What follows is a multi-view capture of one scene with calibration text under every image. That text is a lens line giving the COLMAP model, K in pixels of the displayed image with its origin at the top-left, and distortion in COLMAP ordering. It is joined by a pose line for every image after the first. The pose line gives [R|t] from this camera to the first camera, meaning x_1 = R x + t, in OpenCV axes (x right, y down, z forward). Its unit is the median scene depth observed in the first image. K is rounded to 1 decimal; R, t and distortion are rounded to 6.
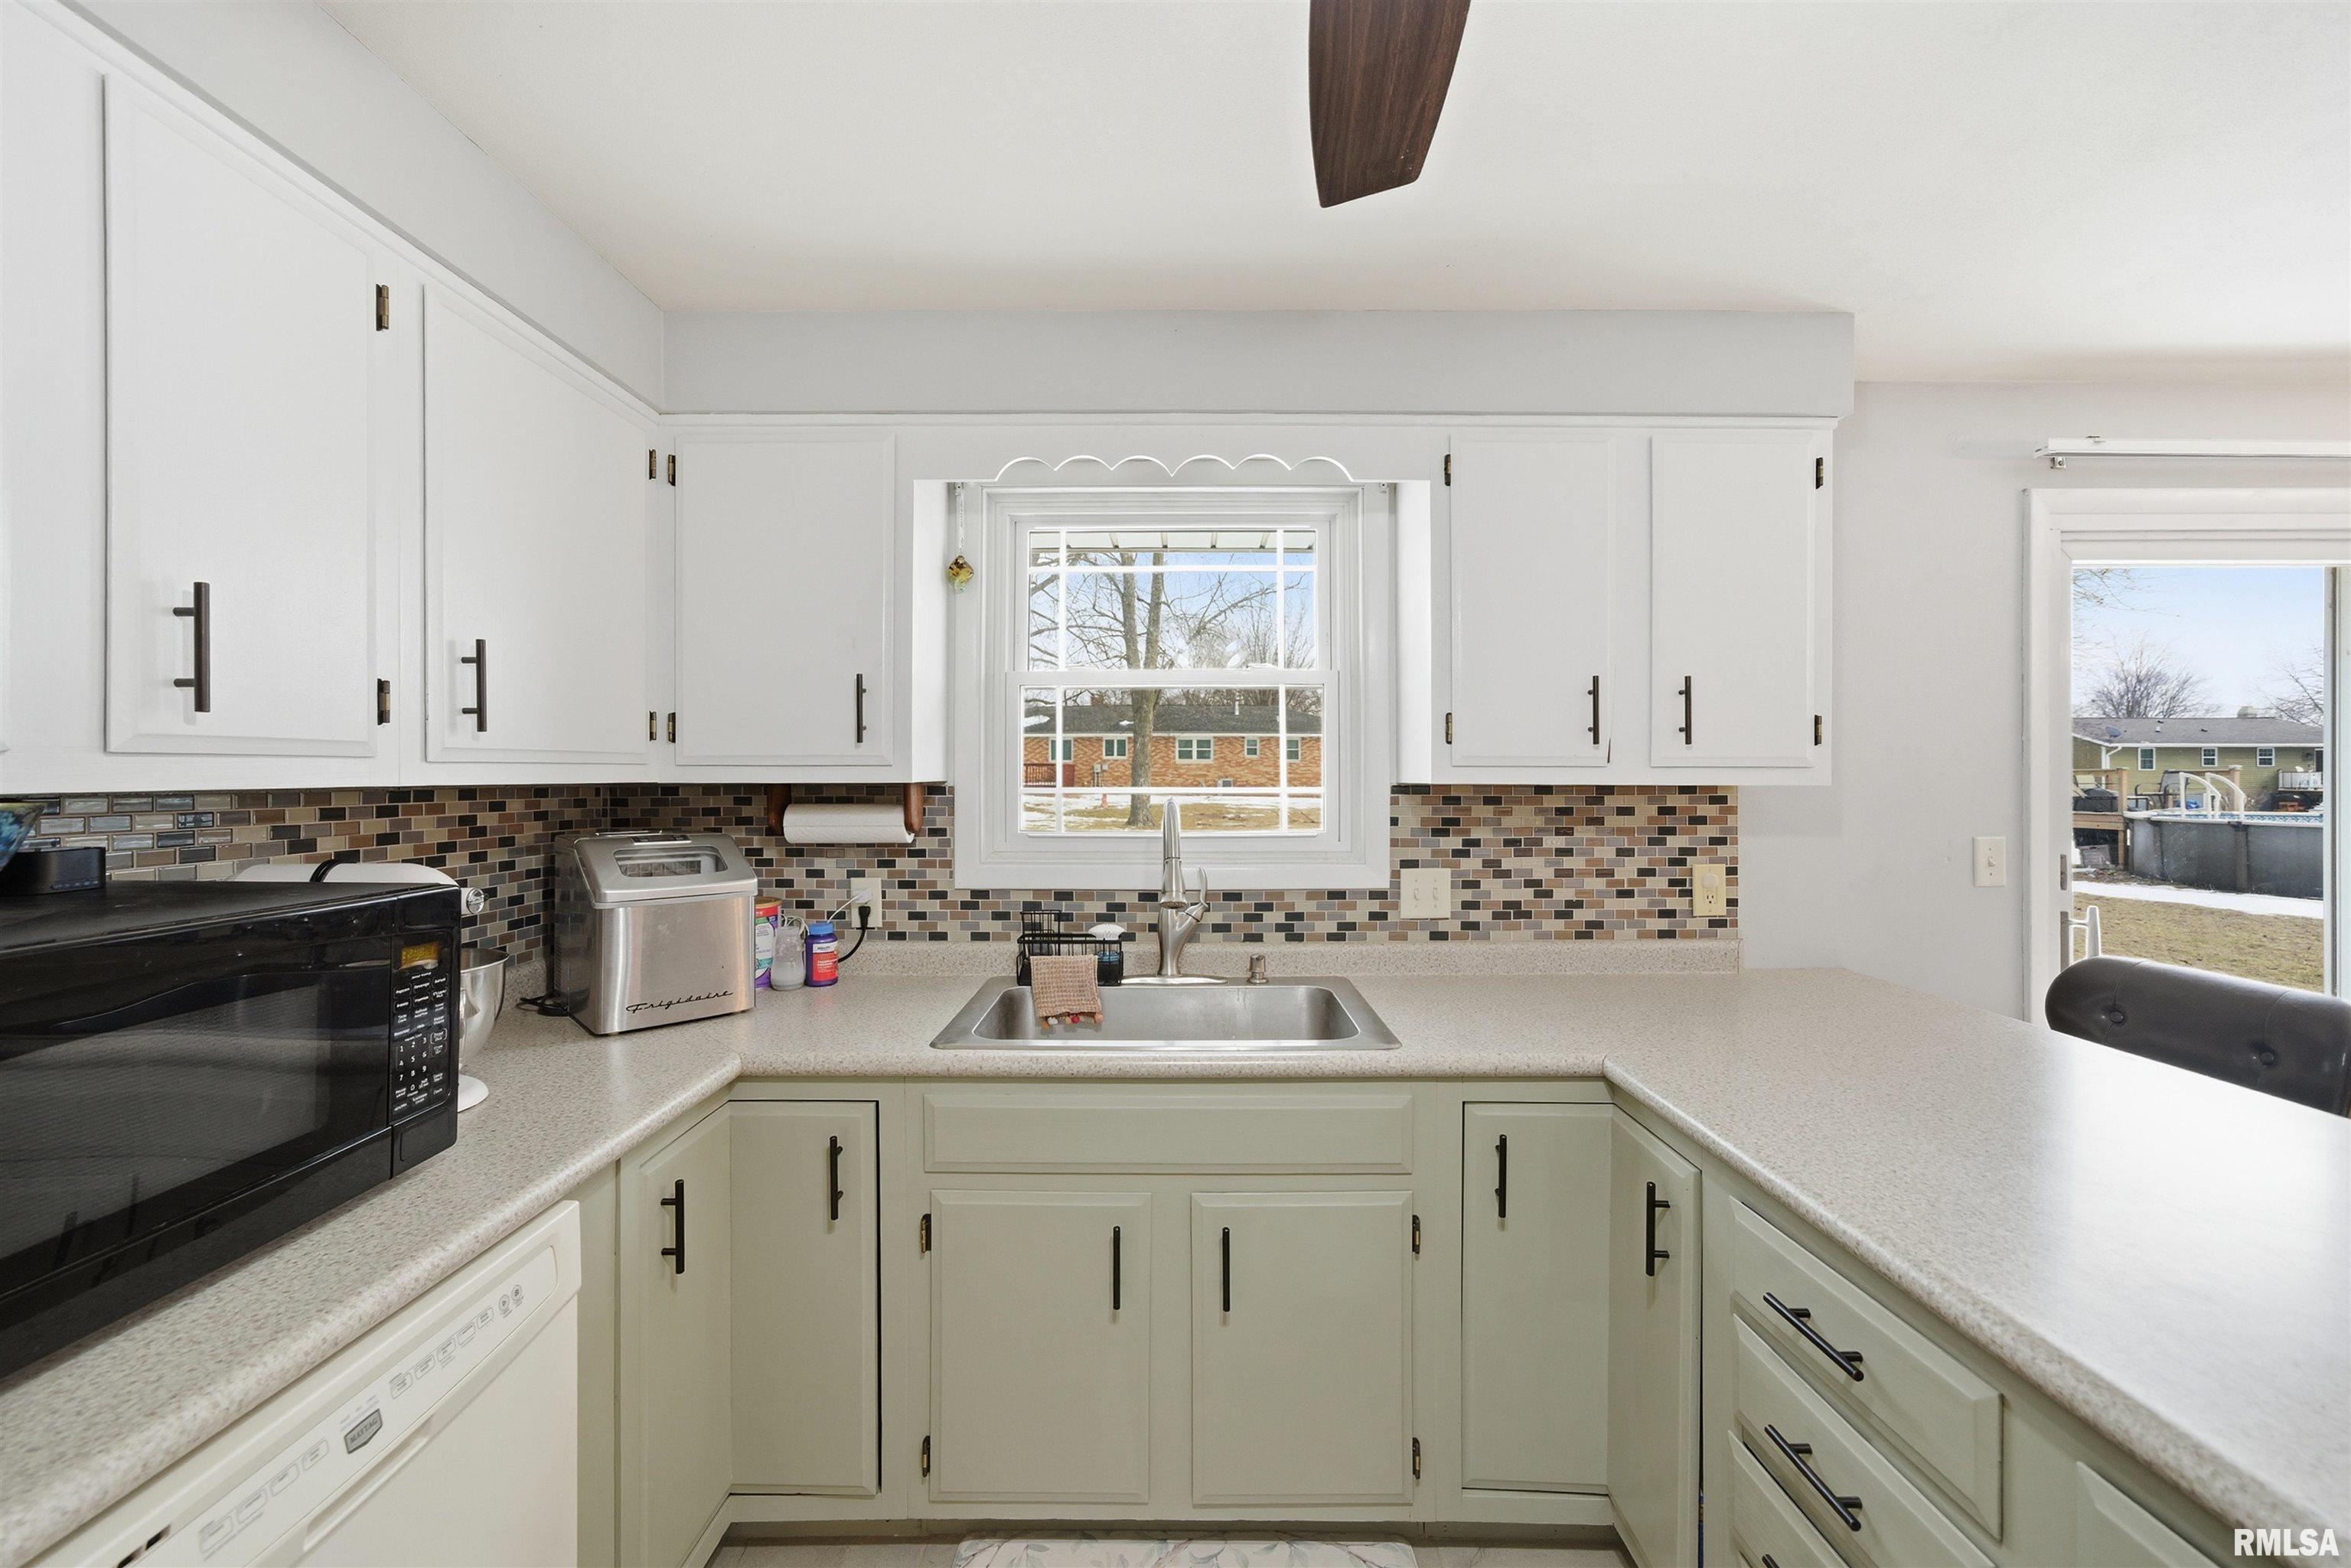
lens RADIAL K [[901.6, 0, 1168.6], [0, 901.6, 777.5], [0, 0, 1]] dist [-0.015389, 0.003820]
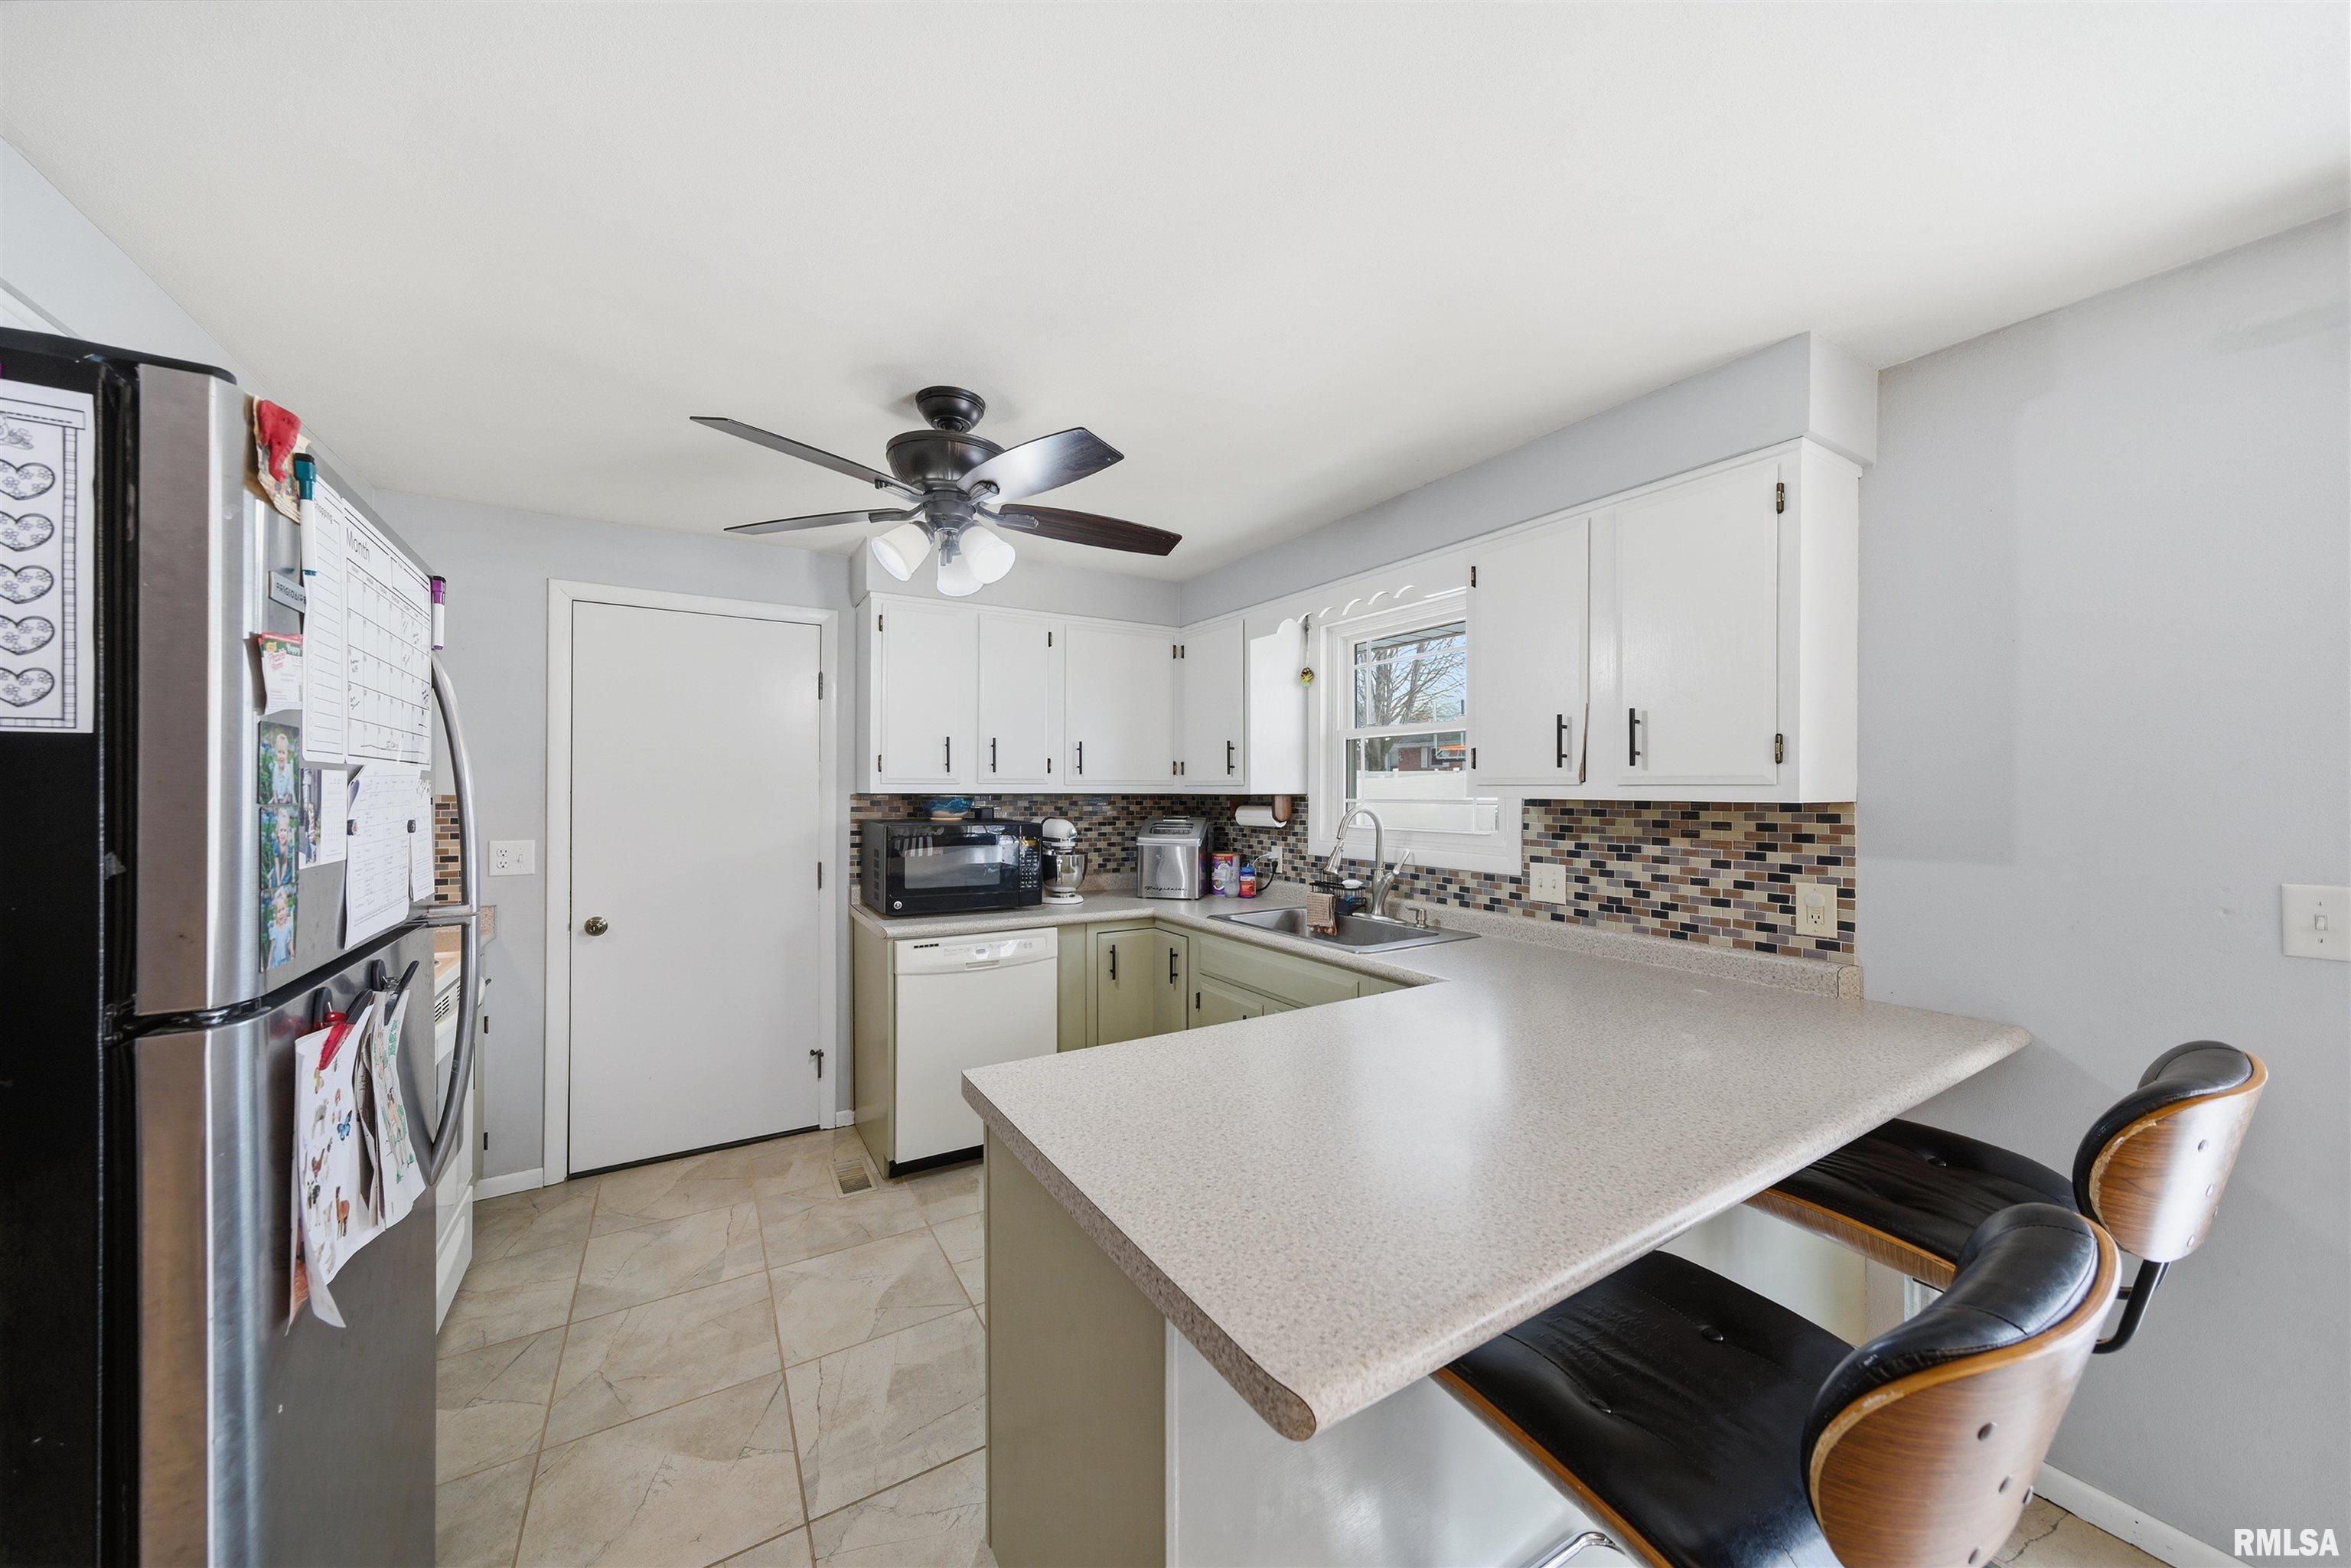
lens RADIAL K [[822.3, 0, 1181.3], [0, 822.3, 794.4], [0, 0, 1]] dist [-0.006632, 0.001525]
pose [[0.527171, 0.006108, -0.849737, 1.005774], [-0.011284, 0.999936, 0.000187, 0.006792], [0.849684, 0.009490, 0.527206, -0.068194]]
